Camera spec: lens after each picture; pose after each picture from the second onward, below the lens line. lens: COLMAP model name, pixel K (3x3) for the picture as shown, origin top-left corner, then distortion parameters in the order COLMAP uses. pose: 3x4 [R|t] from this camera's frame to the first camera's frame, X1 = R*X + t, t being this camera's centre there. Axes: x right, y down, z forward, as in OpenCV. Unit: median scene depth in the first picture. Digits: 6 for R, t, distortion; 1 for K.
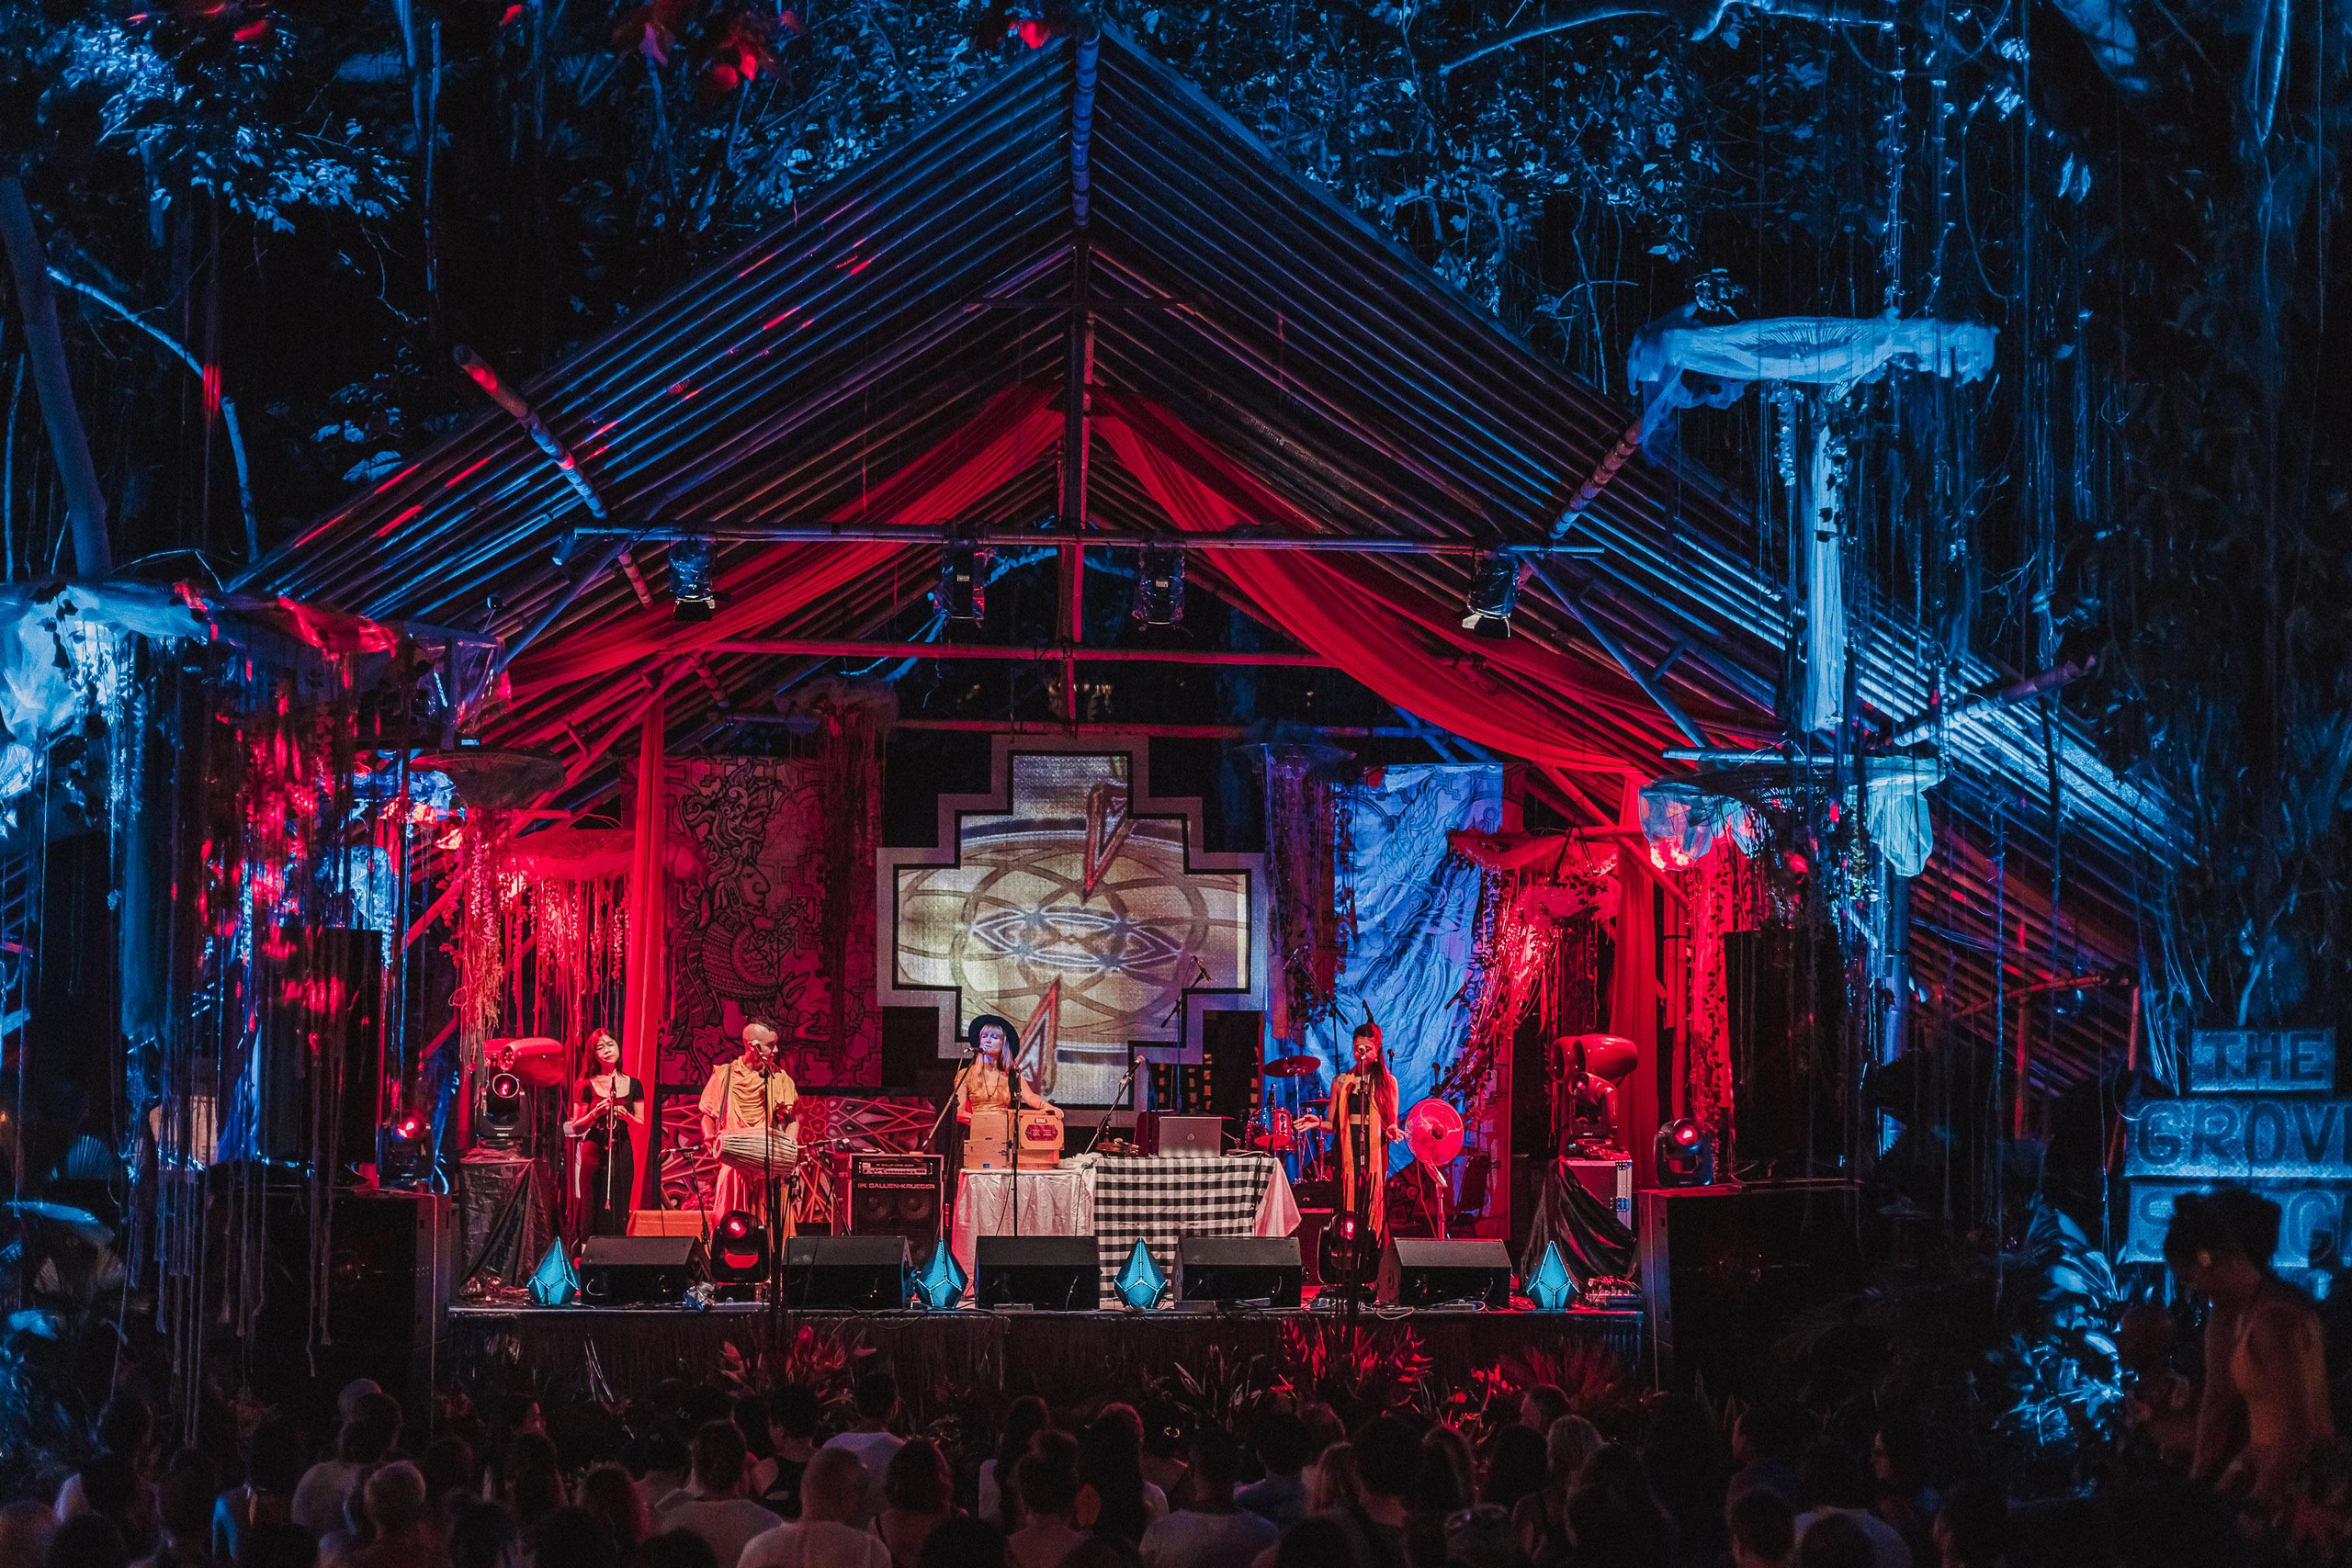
lens RADIAL K [[3412.3, 0, 1061.0], [0, 3412.3, 966.7], [0, 0, 1]] dist [-0.000557, -0.044104]
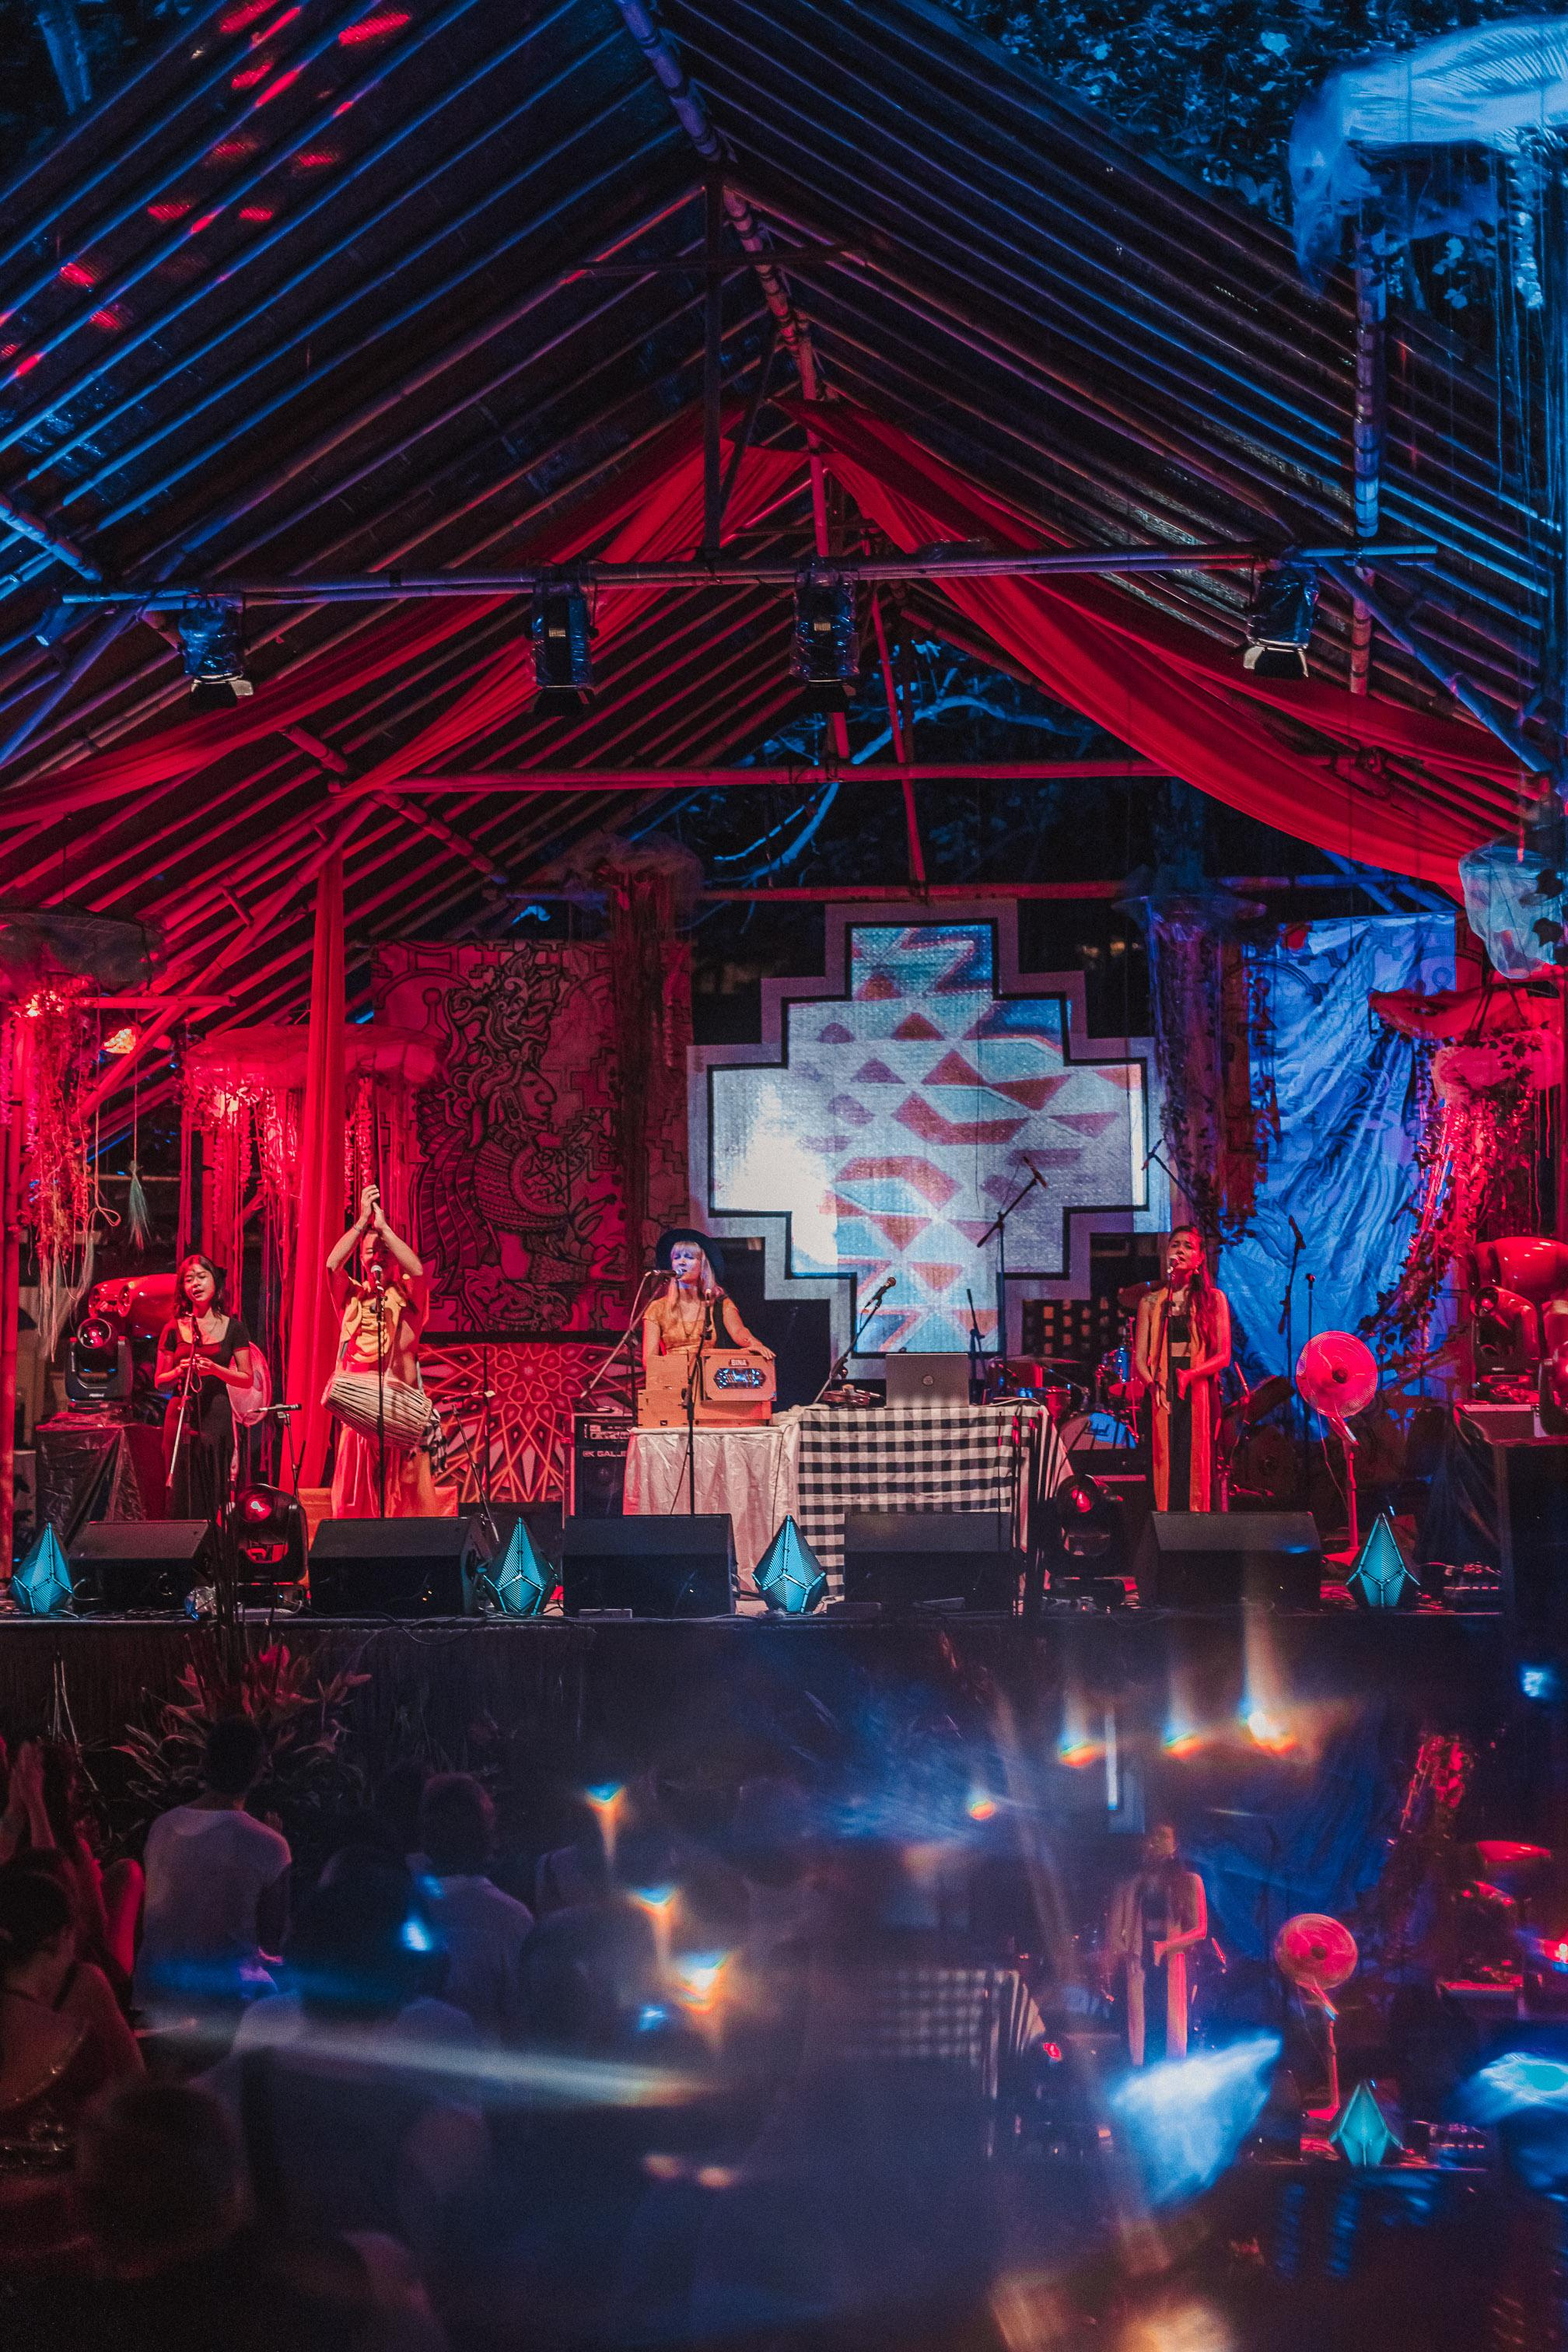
lens RADIAL K [[3372.4, 0, 767.6], [0, 3372.4, 1196.2], [0, 0, 1]] dist [0.008254, -0.021845]
pose [[0.987386, -0.026850, -0.156036, 0.116640], [0.024195, 0.999529, -0.018890, 0.022060], [0.156470, 0.014877, 0.987571, 0.255693]]
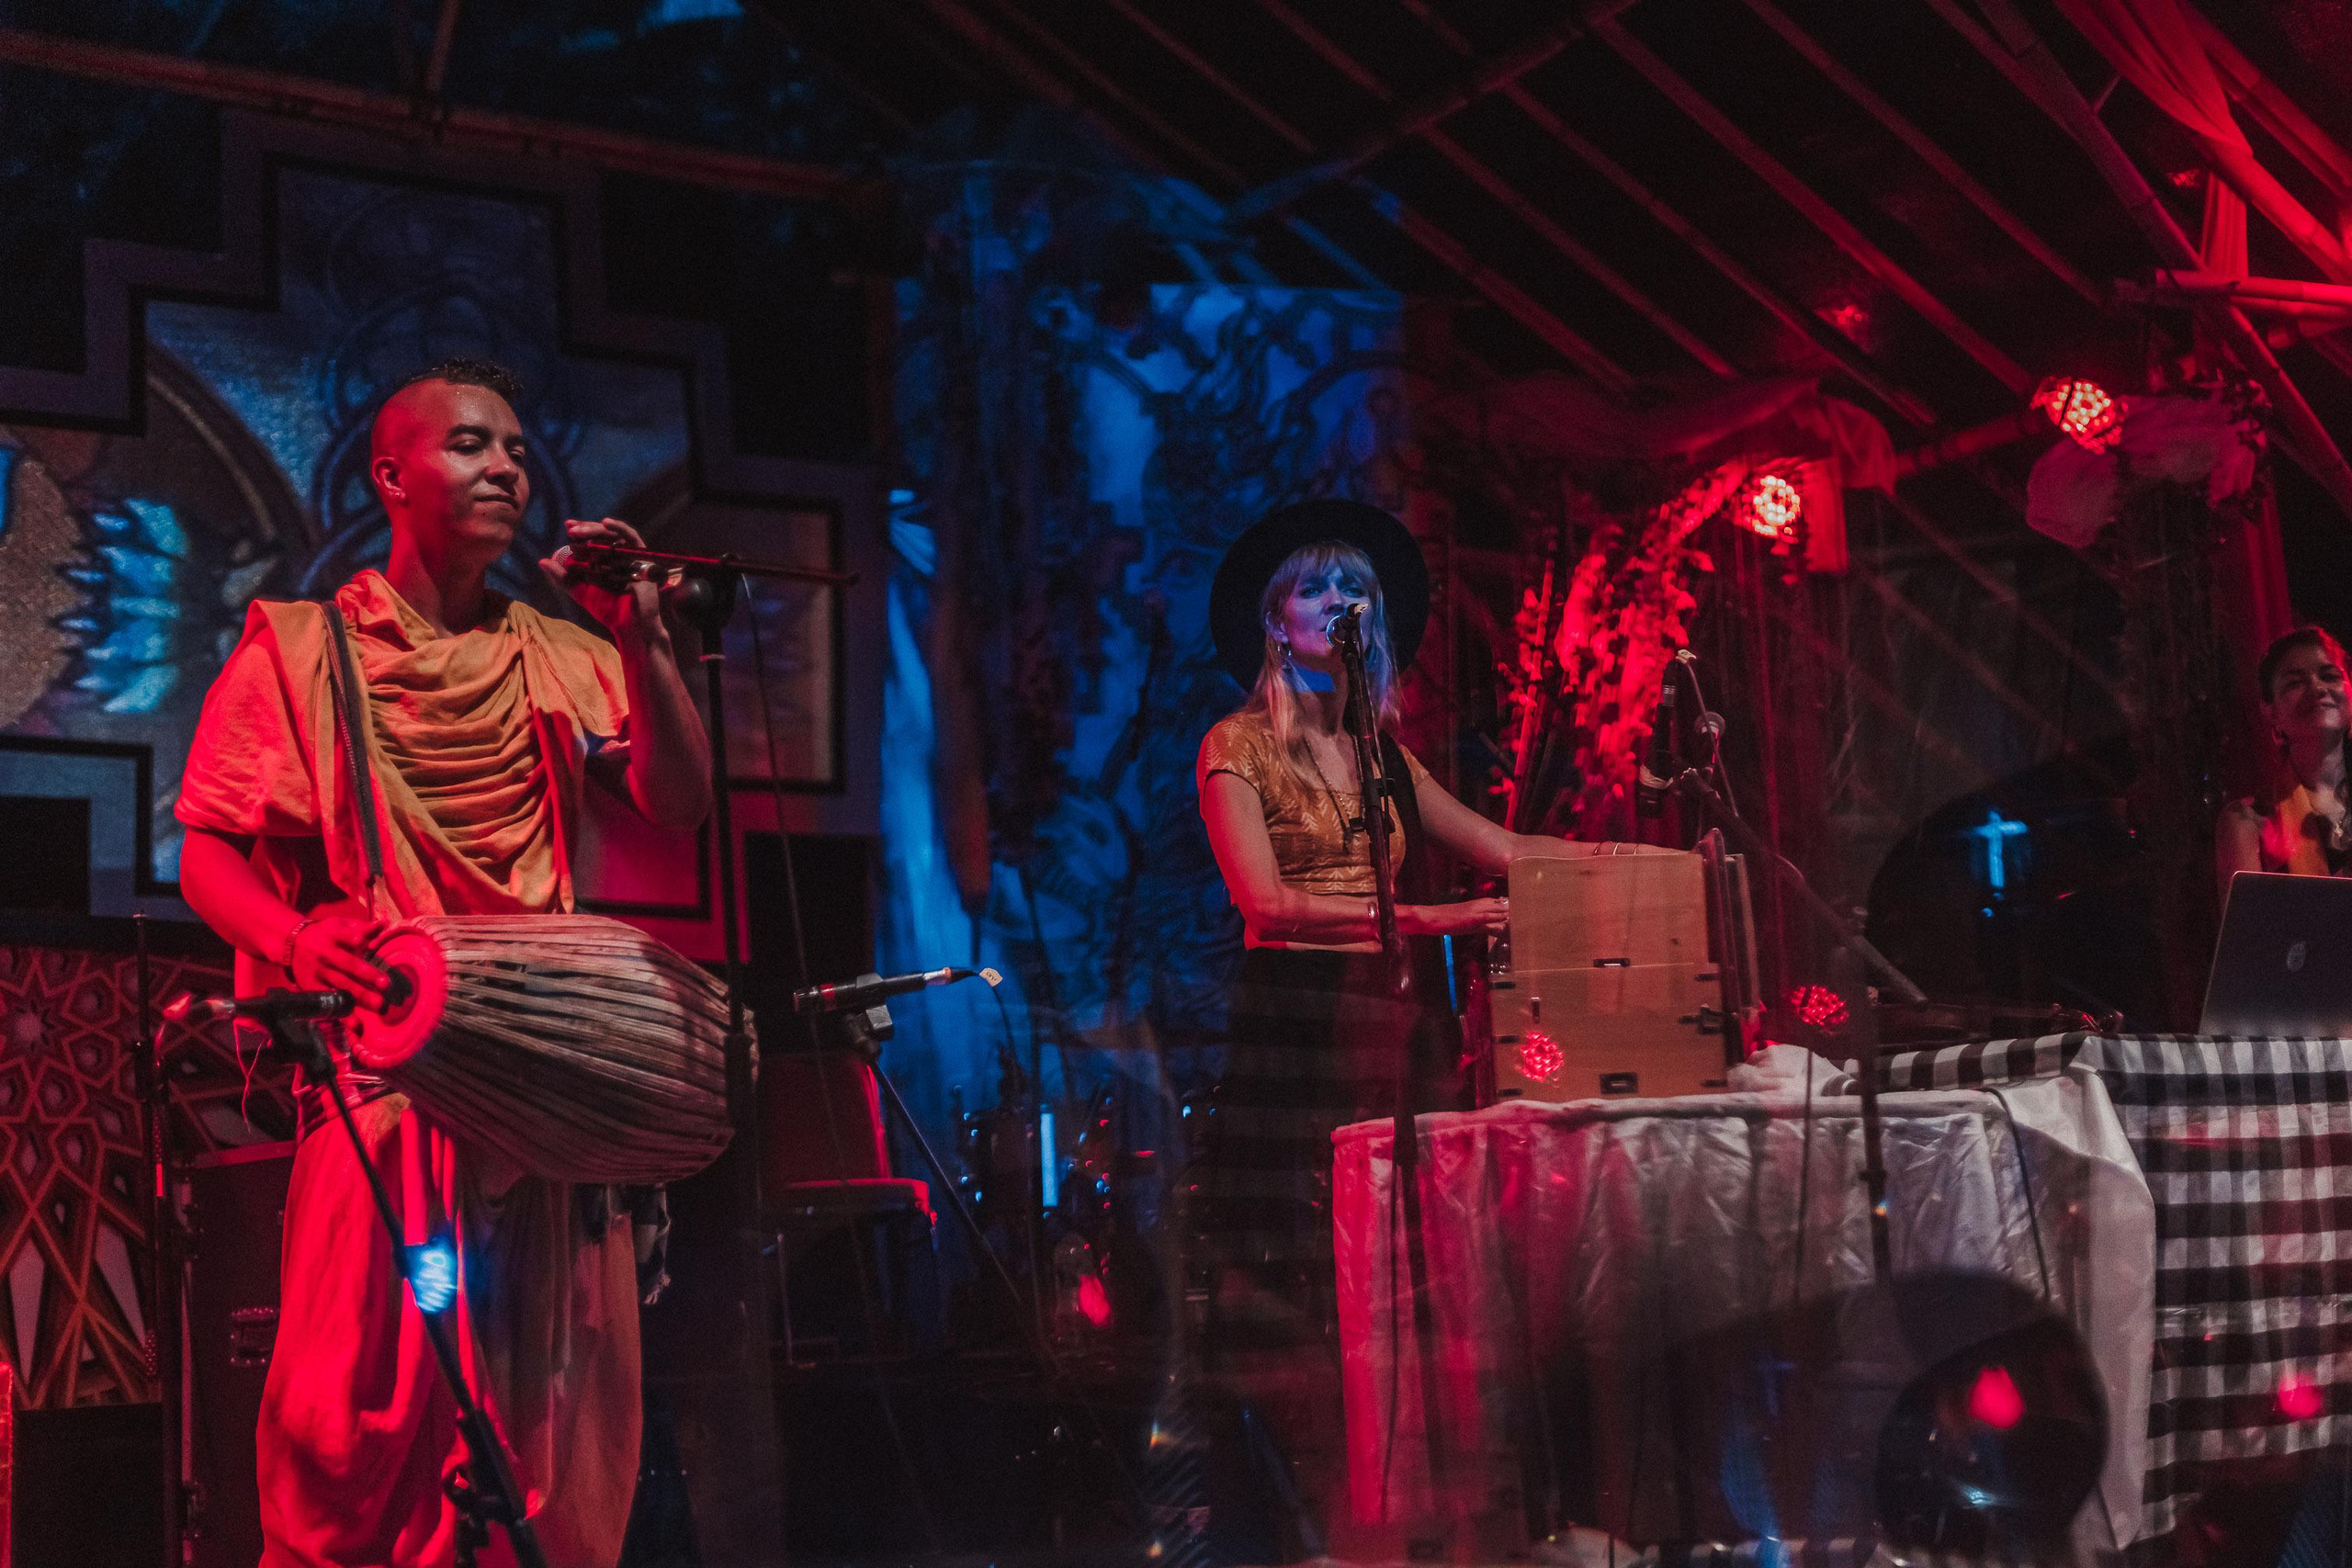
lens RADIAL K [[3372.1, 0, 1165.0], [0, 3372.1, 766.6], [0, 0, 1]] dist [0.008254, -0.021845]
pose [[0.857088, 0.037149, 0.513828, -0.157547], [0.013959, 0.995356, -0.095248, 0.056920], [-0.514980, 0.088809, 0.852589, 0.807040]]
